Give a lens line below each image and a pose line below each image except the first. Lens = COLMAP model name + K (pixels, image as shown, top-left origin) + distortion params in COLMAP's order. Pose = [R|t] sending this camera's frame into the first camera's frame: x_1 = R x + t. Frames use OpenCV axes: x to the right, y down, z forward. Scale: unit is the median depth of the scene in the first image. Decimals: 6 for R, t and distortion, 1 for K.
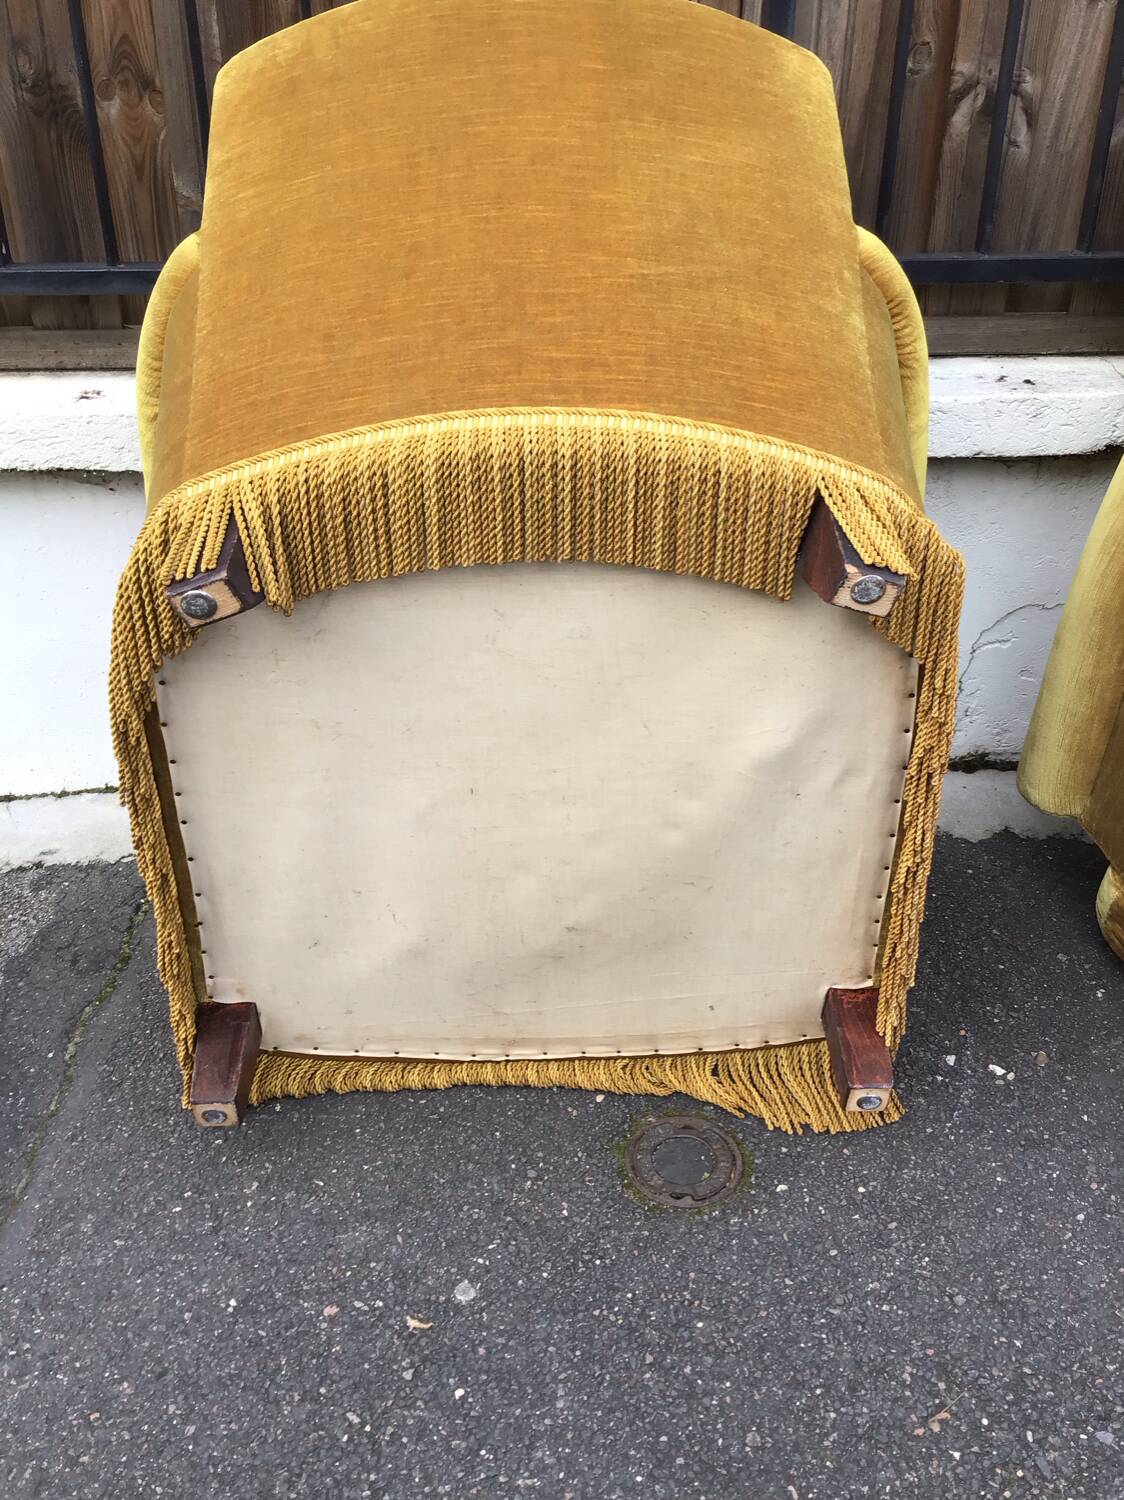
lens RADIAL K [[1347.7, 0, 548.8], [0, 1347.7, 753.4], [0, 0, 1]] dist [0.089568, -0.176071]
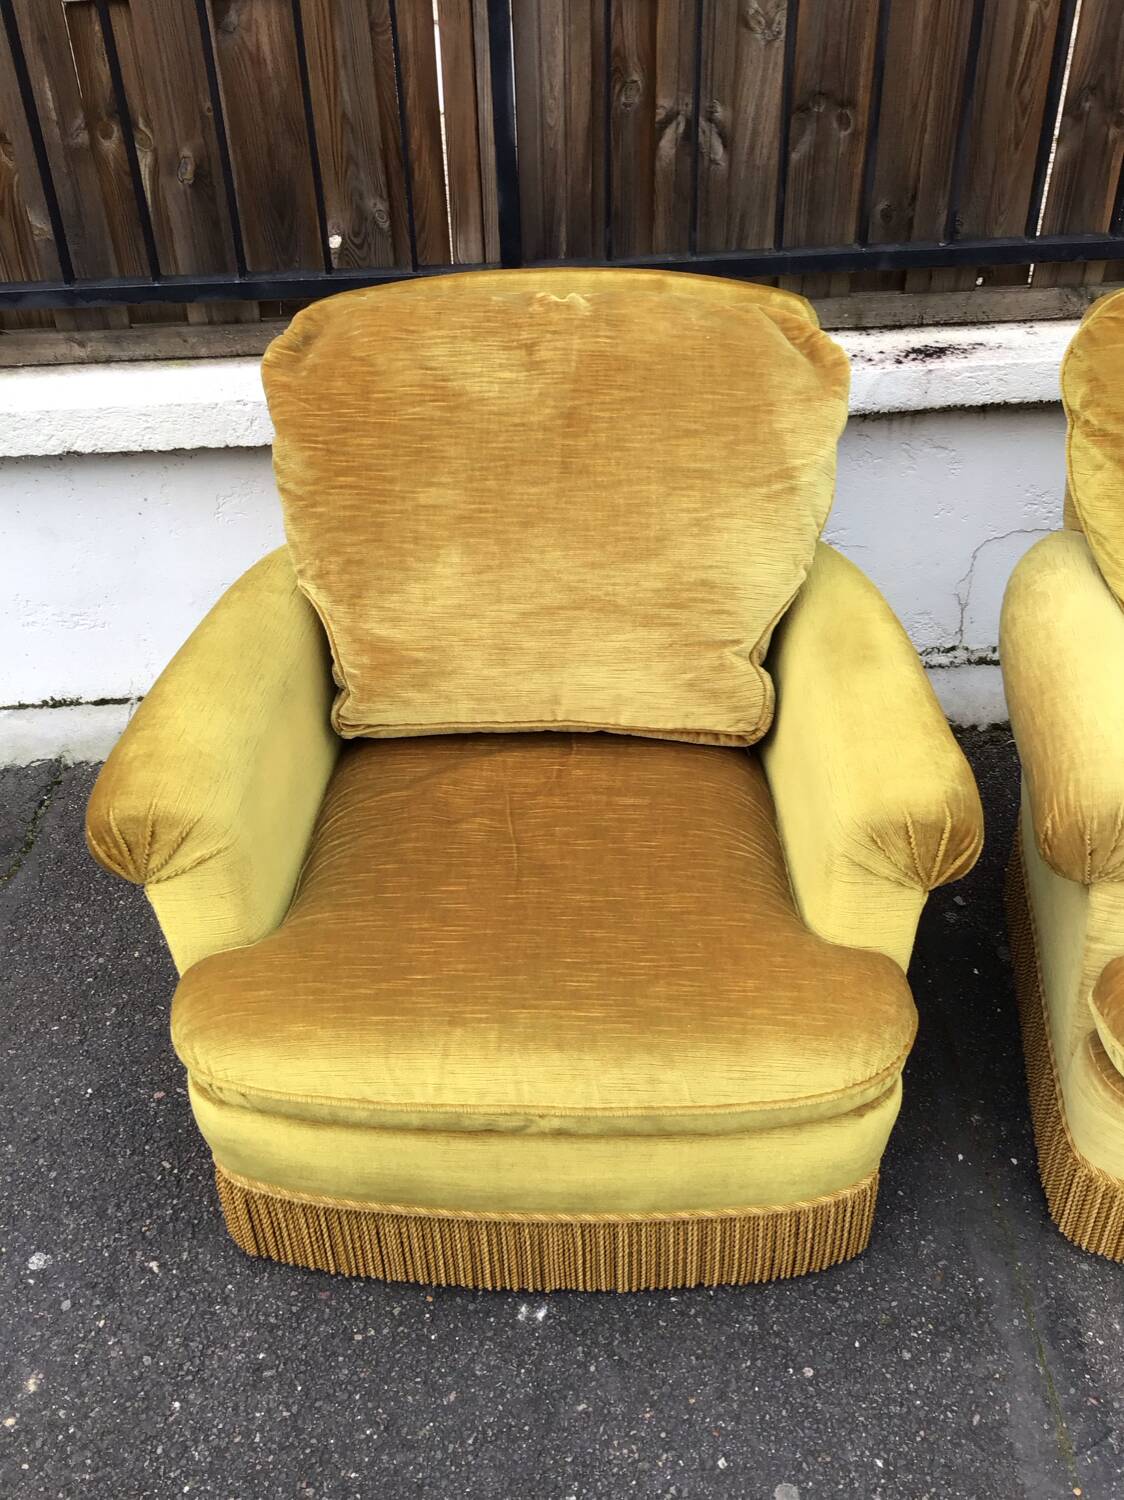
lens RADIAL K [[1347.7, 0, 562.4], [0, 1347.7, 747.3], [0, 0, 1]] dist [0.089568, -0.176071]
pose [[0.999541, -0.021701, -0.021116, 0.229083], [0.023957, 0.993280, 0.113227, -0.075255], [0.018517, -0.113680, 0.993345, -0.270300]]
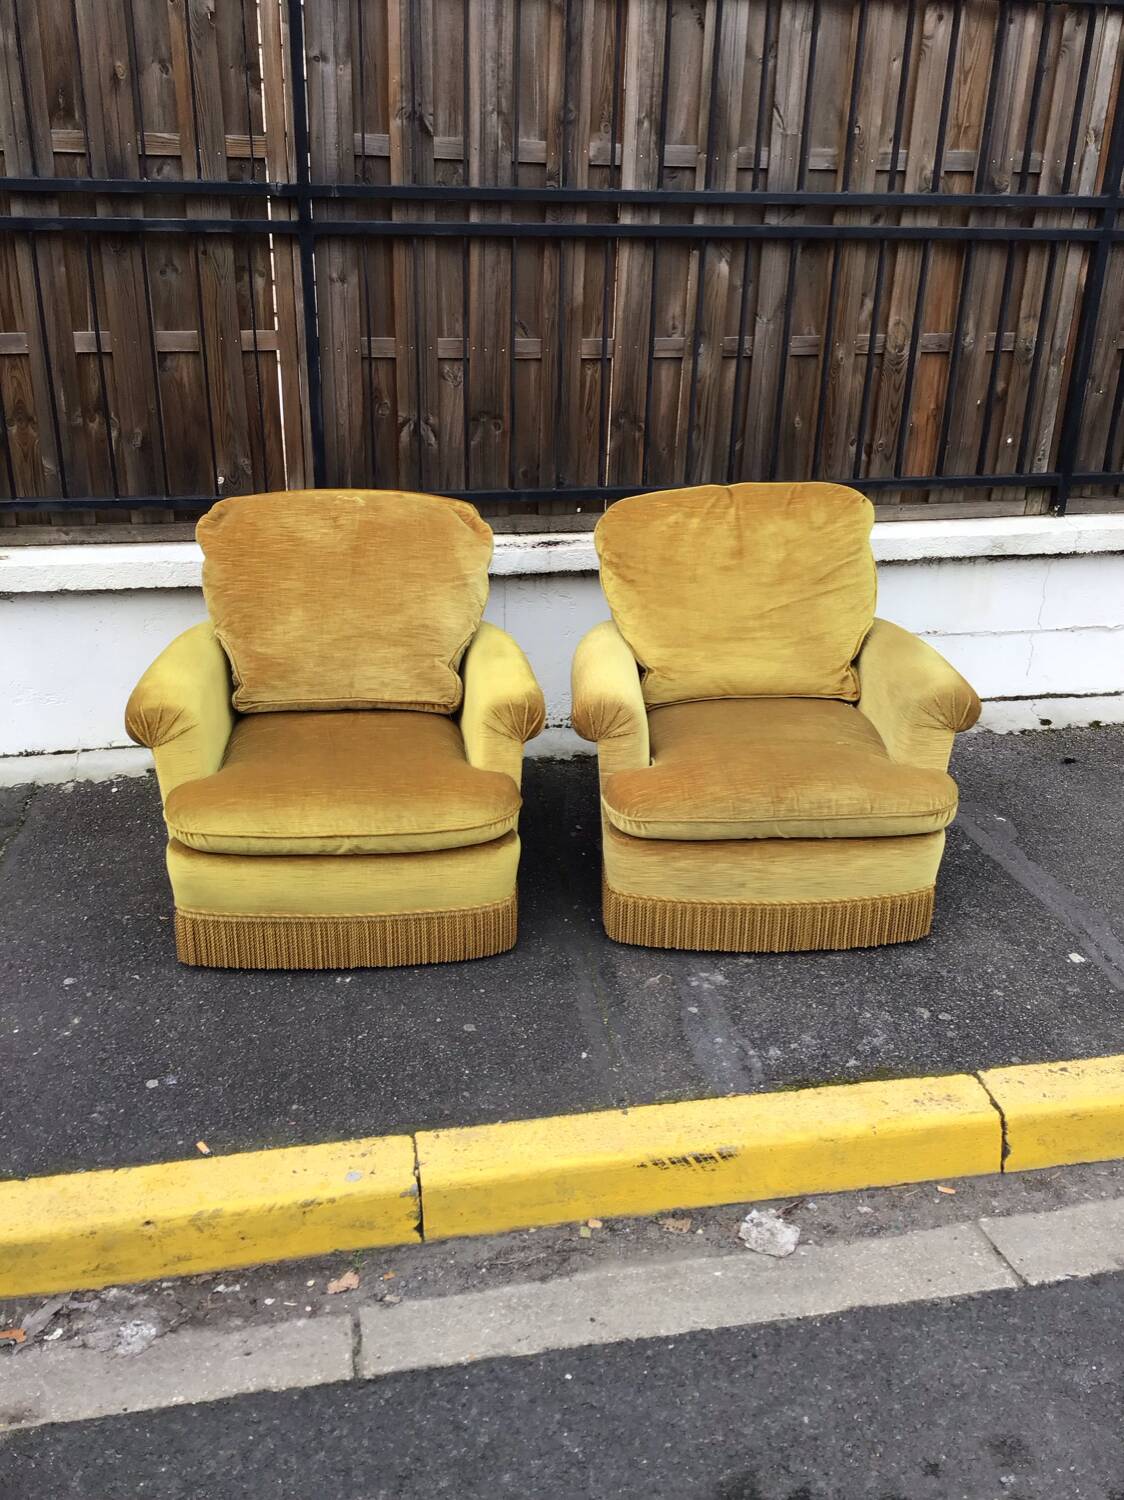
lens RADIAL K [[1347.7, 0, 561.8], [0, 1347.7, 752.6], [0, 0, 1]] dist [0.089568, -0.176071]
pose [[0.988562, -0.038168, 0.145904, 0.216658], [0.052379, 0.994115, -0.094830, 0.301423], [-0.141425, 0.101388, 0.984743, -1.252482]]
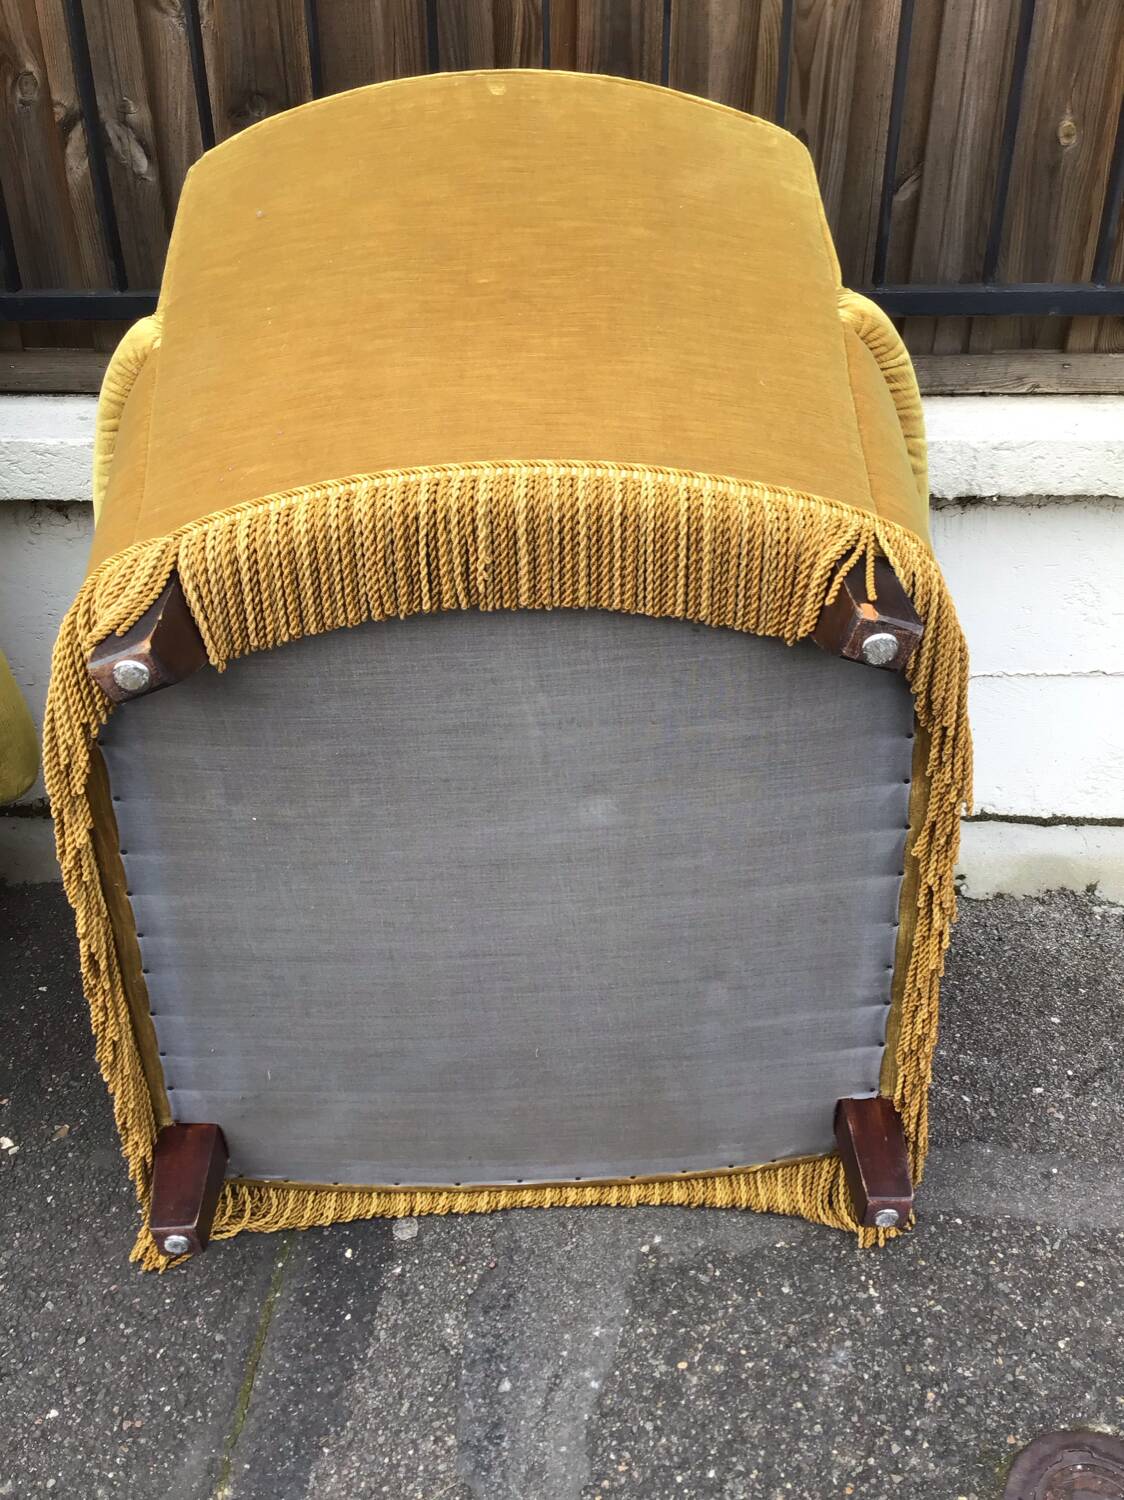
lens RADIAL K [[1347.7, 0, 563.7], [0, 1347.7, 754.5], [0, 0, 1]] dist [0.089568, -0.176071]
pose [[0.997992, 0.028740, -0.056440, 0.732236], [-0.027829, 0.999471, 0.016858, -0.067438], [0.056895, -0.015254, 0.998264, 0.055132]]
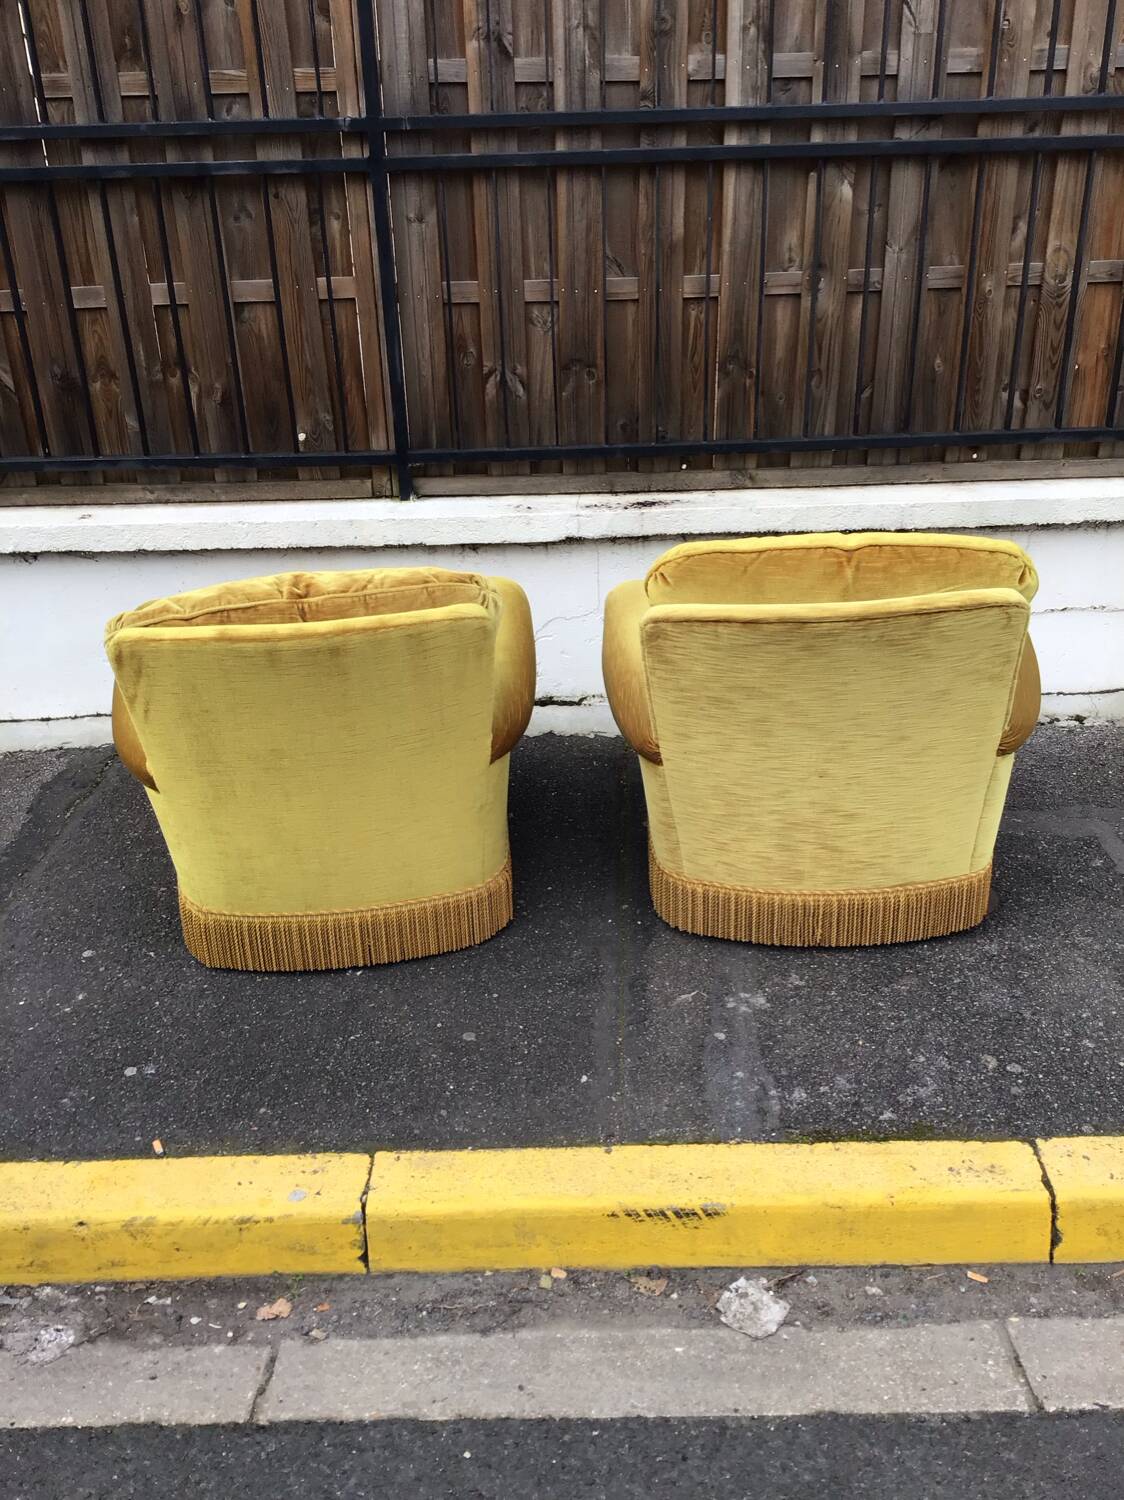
lens RADIAL K [[1347.7, 0, 558.5], [0, 1347.7, 756.2], [0, 0, 1]] dist [0.089568, -0.176071]
pose [[0.998684, -0.002521, -0.051218, 0.528859], [-0.000603, 0.998145, -0.060885, 0.247371], [0.051276, 0.060836, 0.996830, -1.100629]]
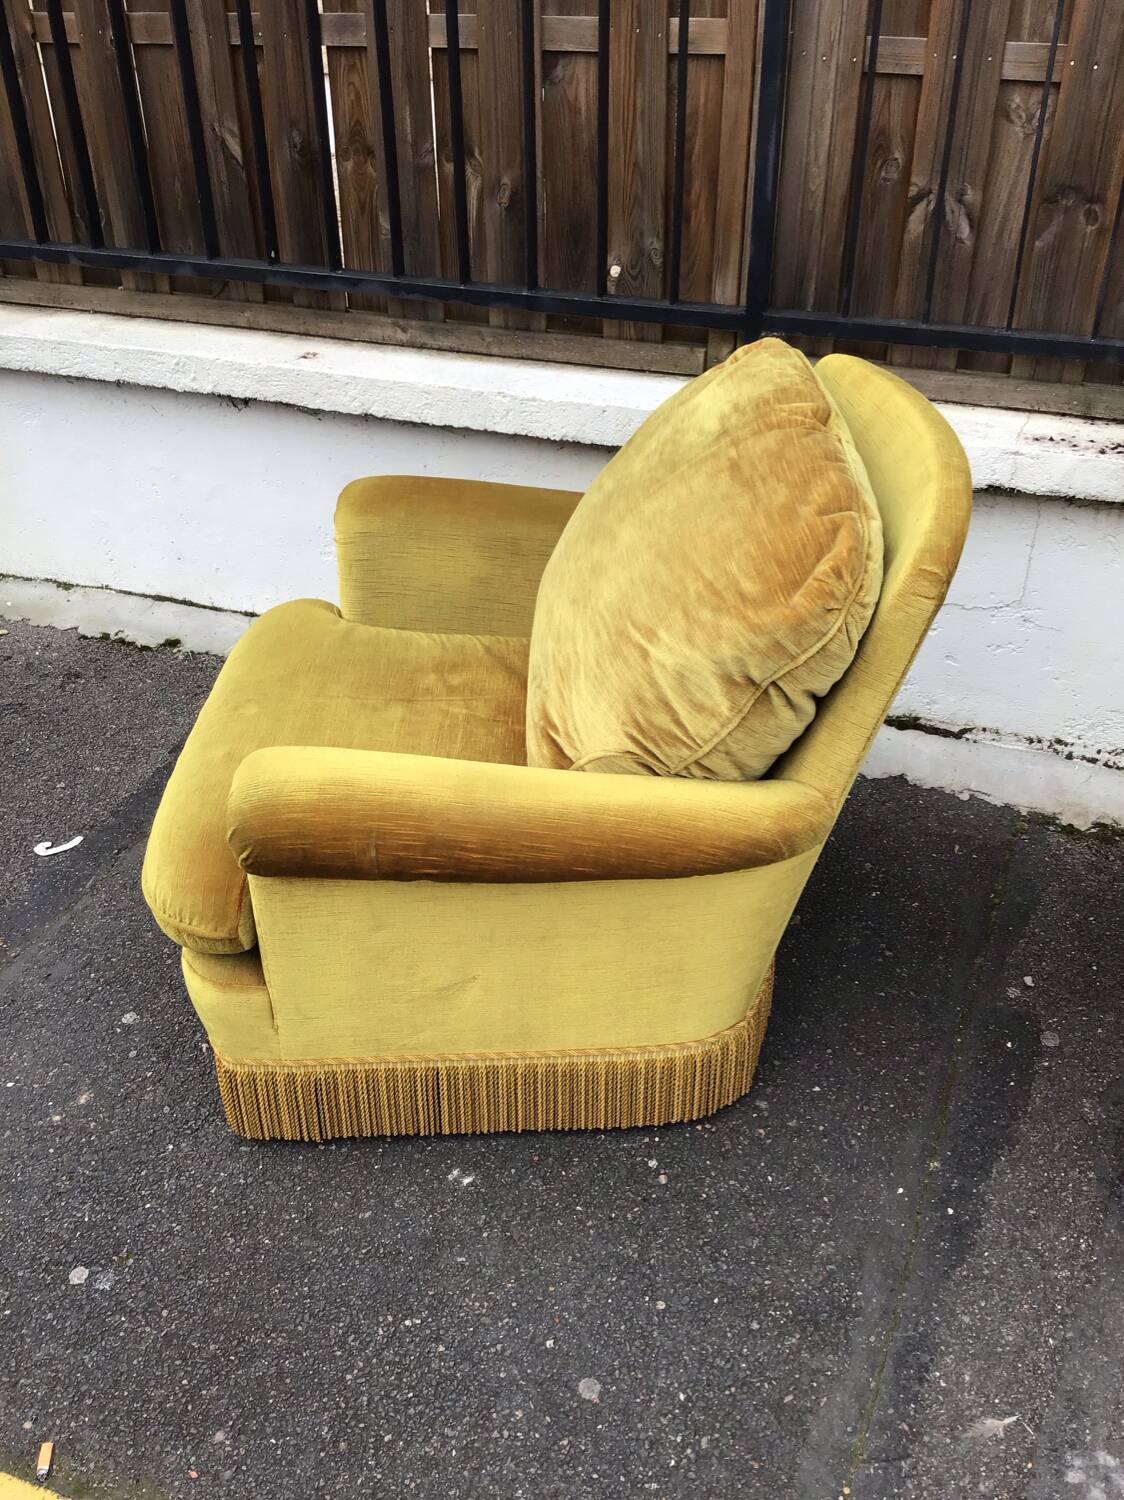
lens RADIAL K [[1347.7, 0, 563.9], [0, 1347.7, 749.5], [0, 0, 1]] dist [0.089568, -0.176071]
pose [[0.920754, 0.208534, -0.329736, 0.540530], [-0.187156, 0.977659, 0.095682, -0.033180], [0.342322, -0.026388, 0.939212, -0.357955]]
